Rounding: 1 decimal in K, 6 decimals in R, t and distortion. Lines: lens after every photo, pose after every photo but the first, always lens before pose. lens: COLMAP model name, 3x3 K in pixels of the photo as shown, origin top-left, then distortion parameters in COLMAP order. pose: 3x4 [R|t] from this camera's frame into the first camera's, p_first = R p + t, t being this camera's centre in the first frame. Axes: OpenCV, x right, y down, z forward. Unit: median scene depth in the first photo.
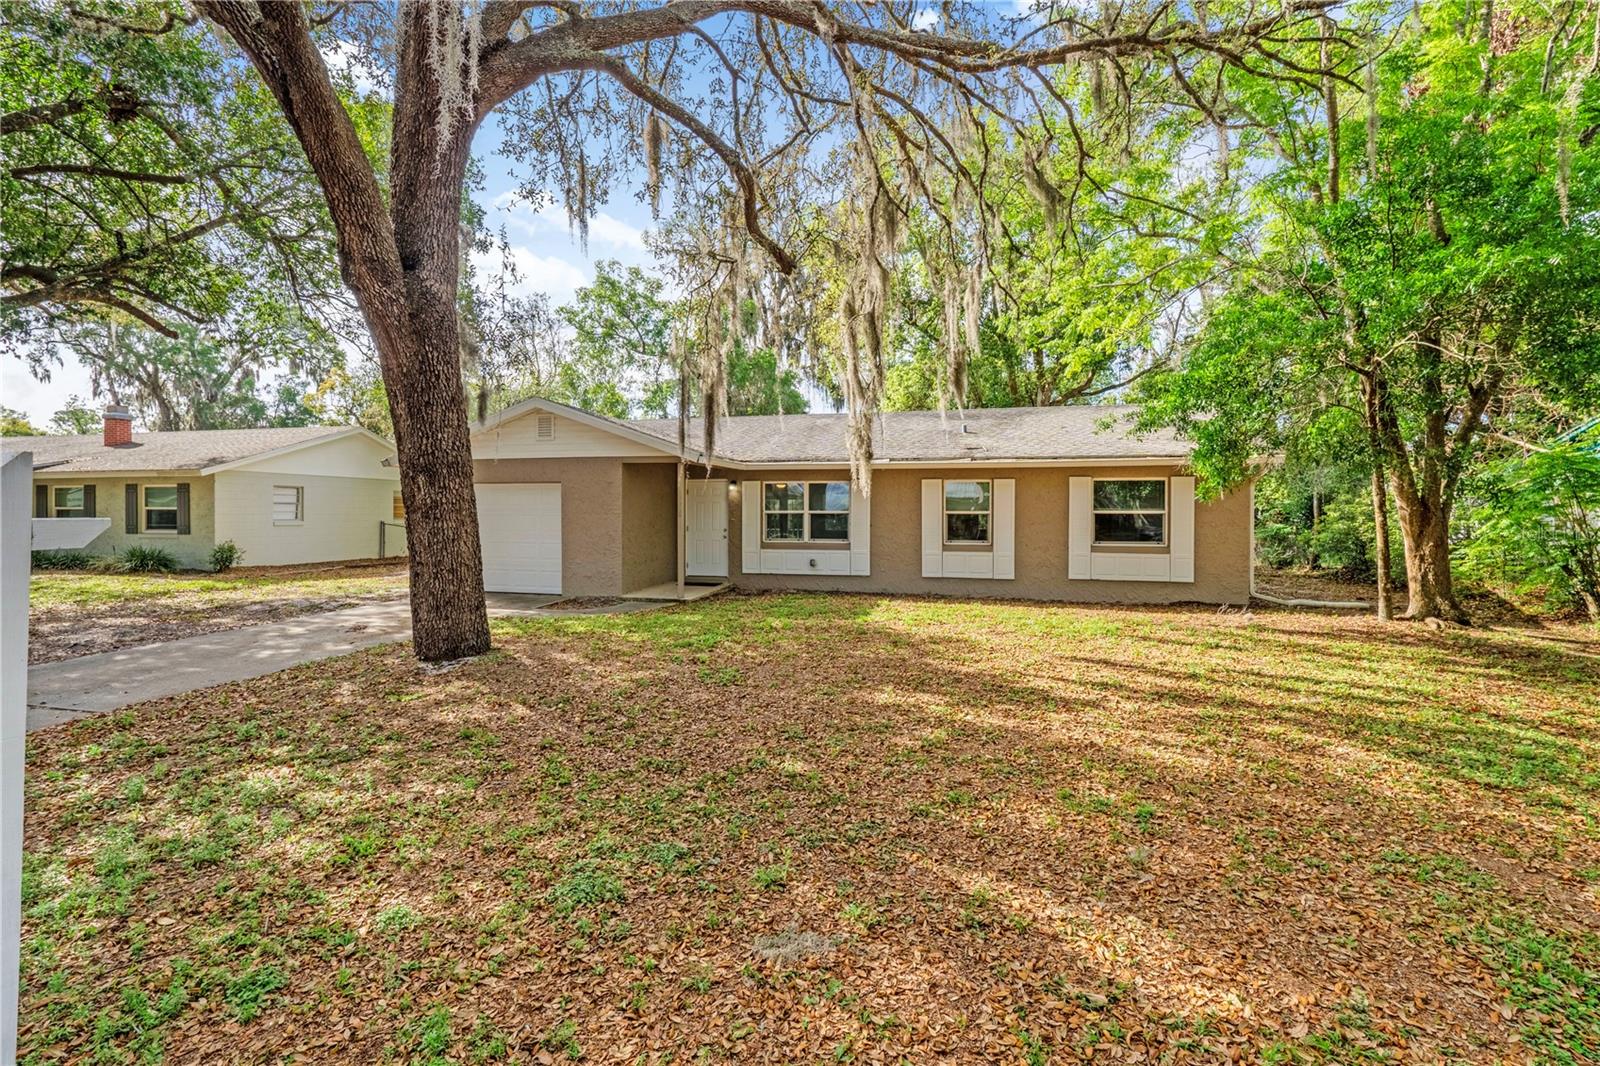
lens RADIAL K [[741.2, 0, 806.5], [0, 741.2, 521.1], [0, 0, 1]] dist [-0.005417, -0.000209]
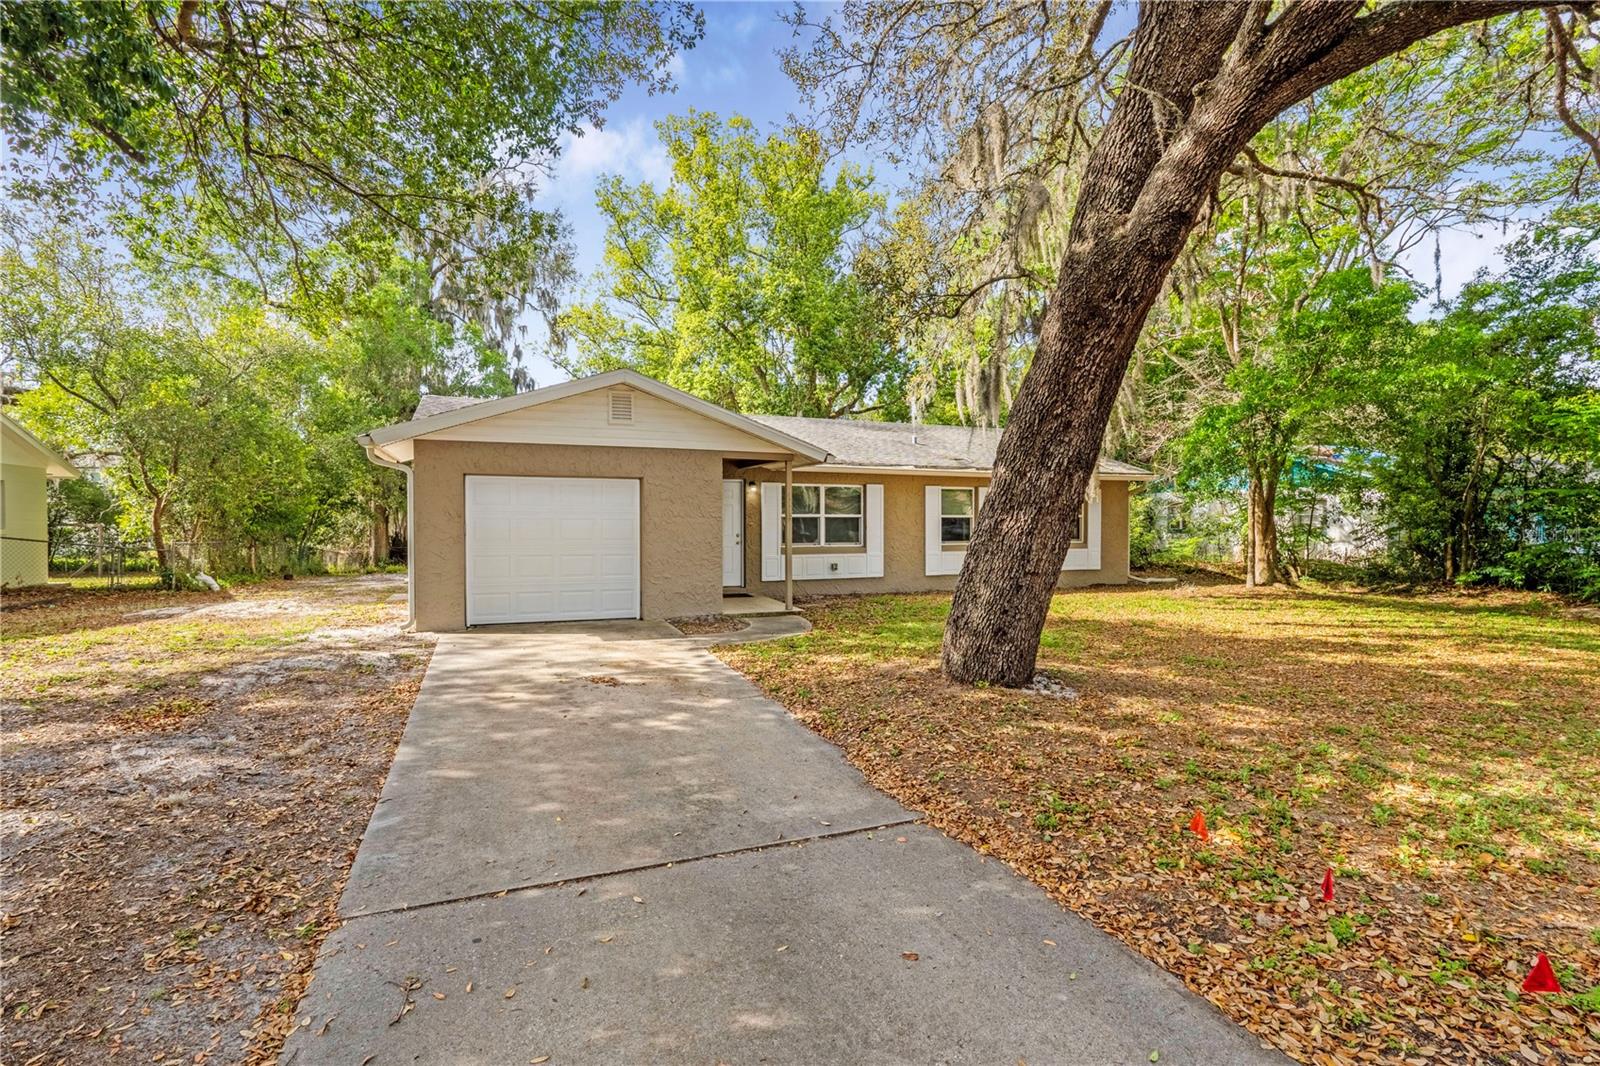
lens RADIAL K [[741.2, 0, 801.0], [0, 741.2, 531.9], [0, 0, 1]] dist [-0.005417, -0.000209]
pose [[0.812710, -0.015841, 0.582453, -0.588393], [0.013438, 0.999874, 0.008443, 0.000959], [-0.582513, 0.000965, 0.812821, 0.220717]]
